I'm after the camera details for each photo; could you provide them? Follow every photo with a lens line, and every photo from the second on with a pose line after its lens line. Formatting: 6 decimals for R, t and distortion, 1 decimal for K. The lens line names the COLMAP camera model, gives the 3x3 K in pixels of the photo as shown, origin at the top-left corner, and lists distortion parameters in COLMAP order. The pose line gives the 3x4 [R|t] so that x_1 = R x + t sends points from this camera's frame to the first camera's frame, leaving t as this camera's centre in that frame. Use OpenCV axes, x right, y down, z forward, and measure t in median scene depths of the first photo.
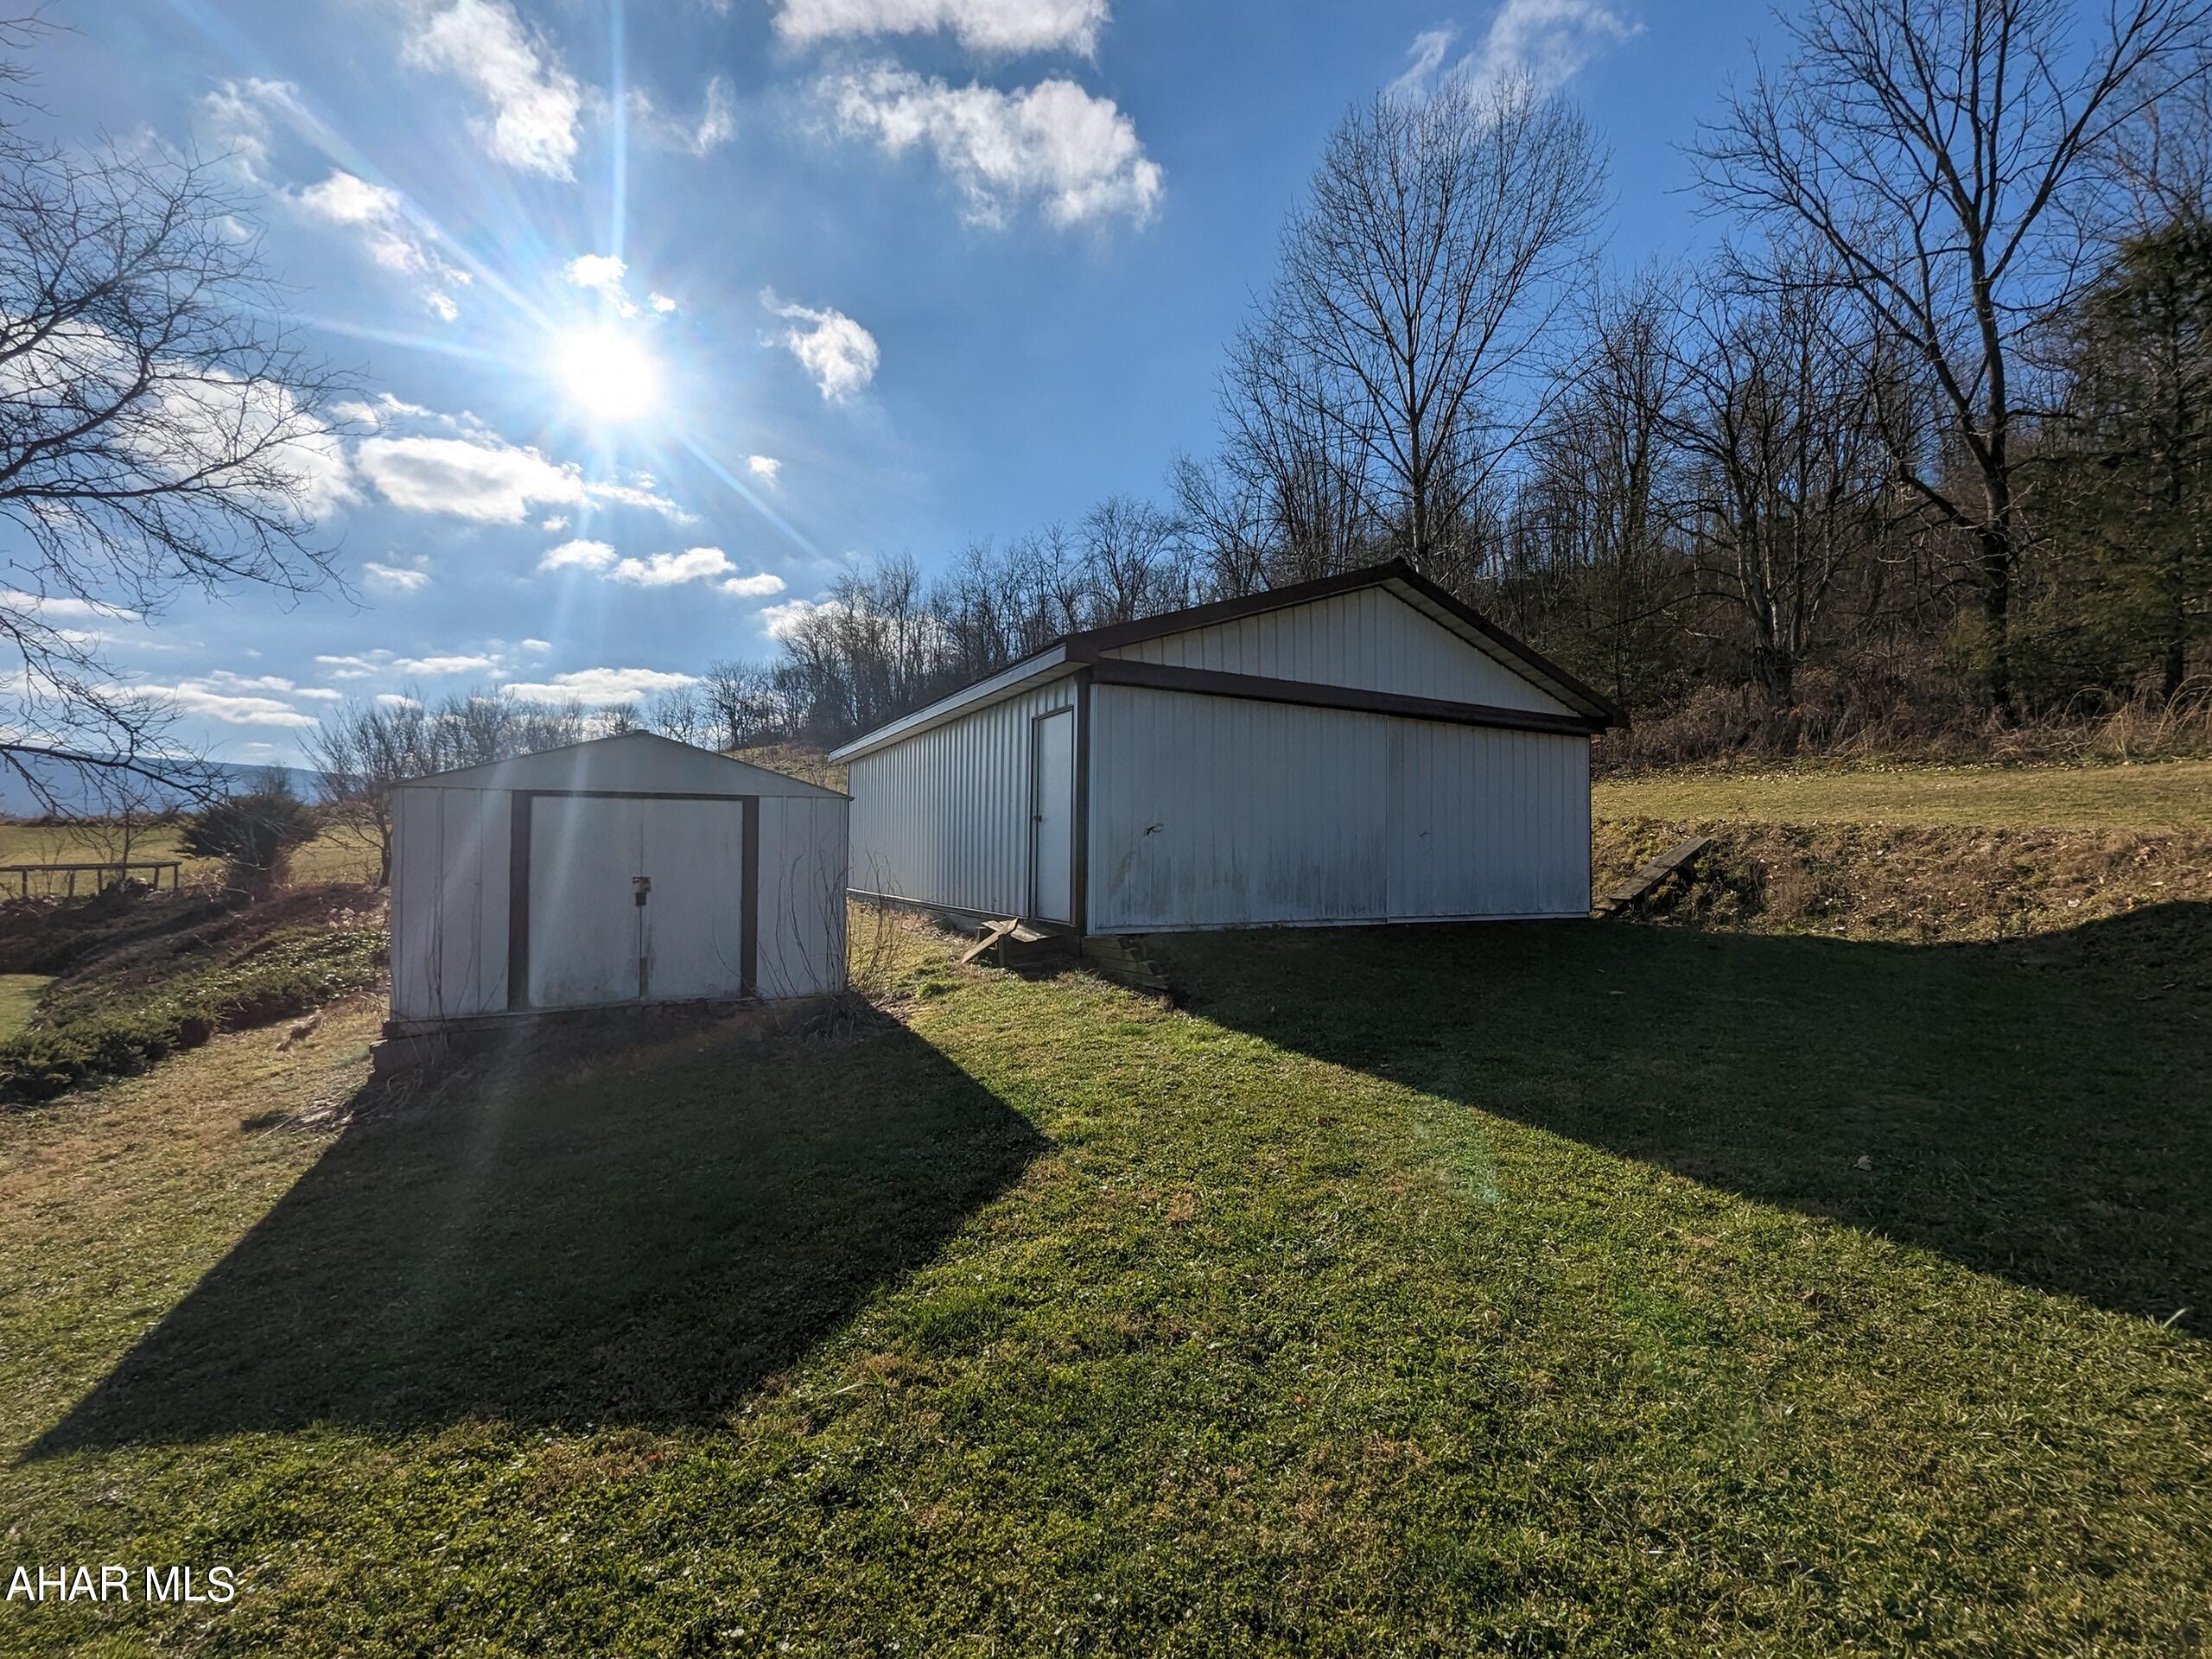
lens RADIAL K [[909.6, 0, 1105.2], [0, 909.6, 841.2], [0, 0, 1]] dist [0.001181, -0.000336]
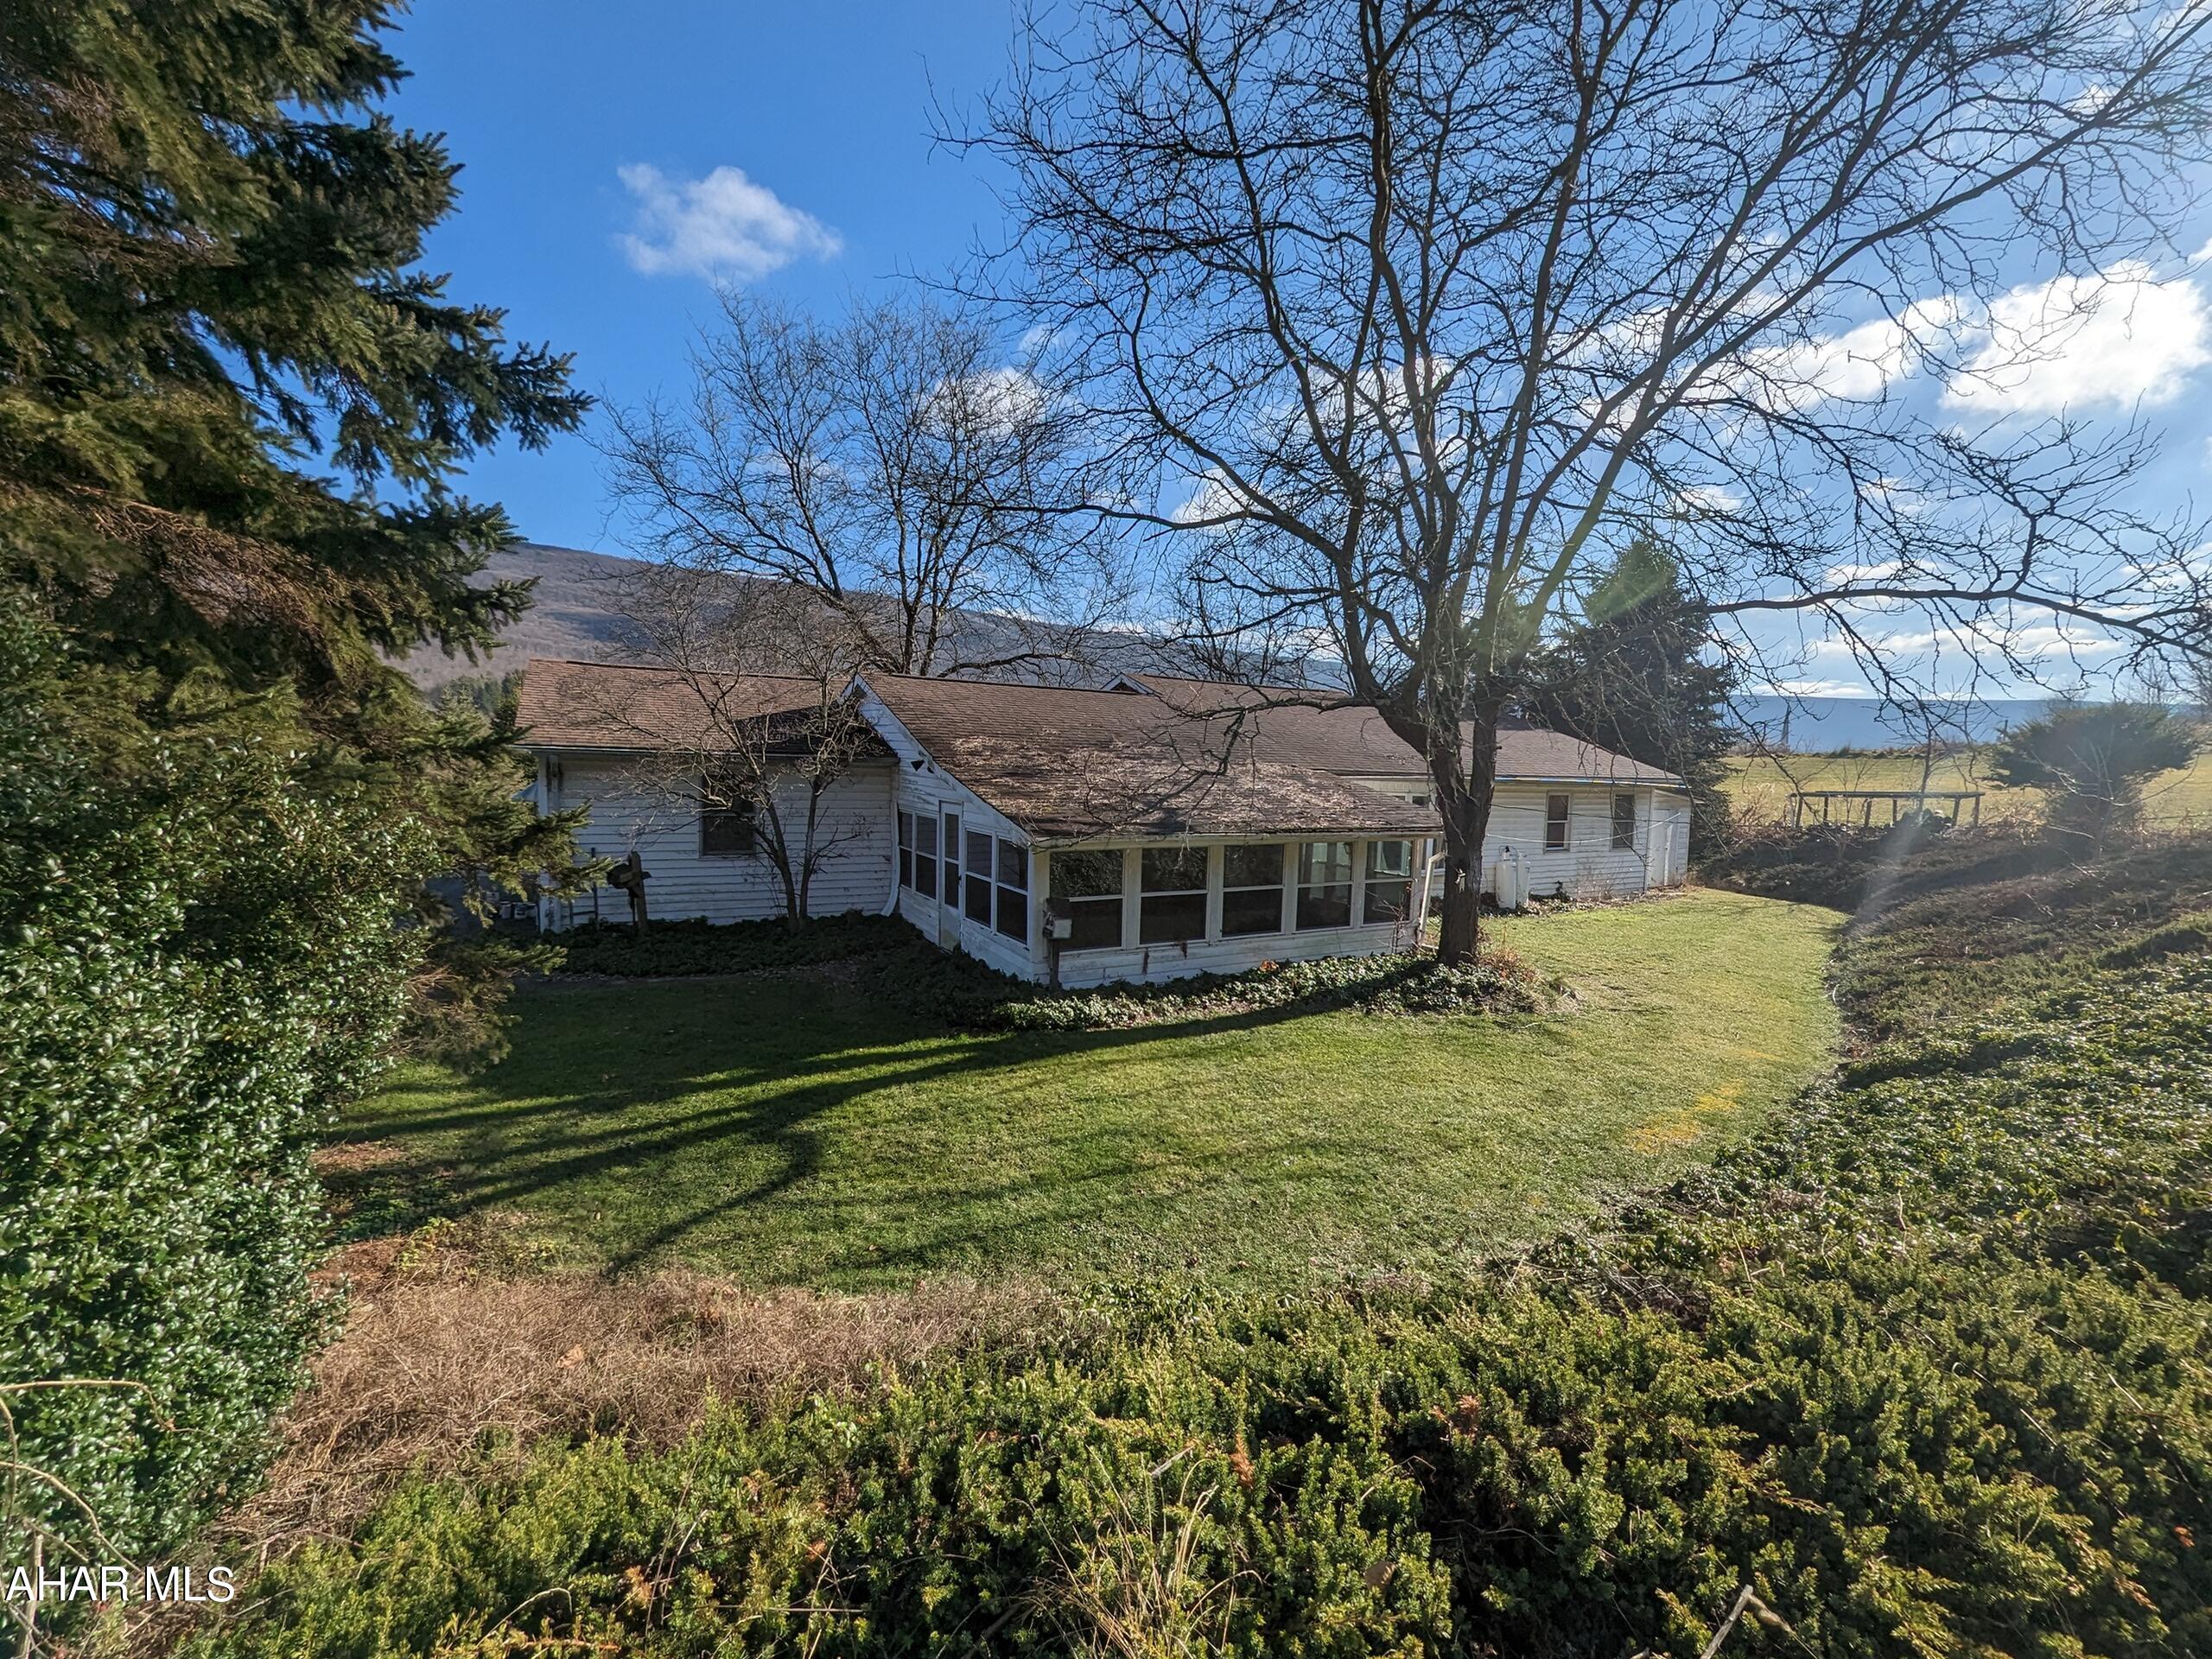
lens RADIAL K [[909.6, 0, 1104.2], [0, 909.6, 833.1], [0, 0, 1]] dist [0.001181, -0.000336]
pose [[0.032555, 0.072245, -0.996855, -0.236362], [-0.014254, 0.997316, 0.071813, 0.011998], [0.999368, 0.011871, 0.033497, 0.192881]]
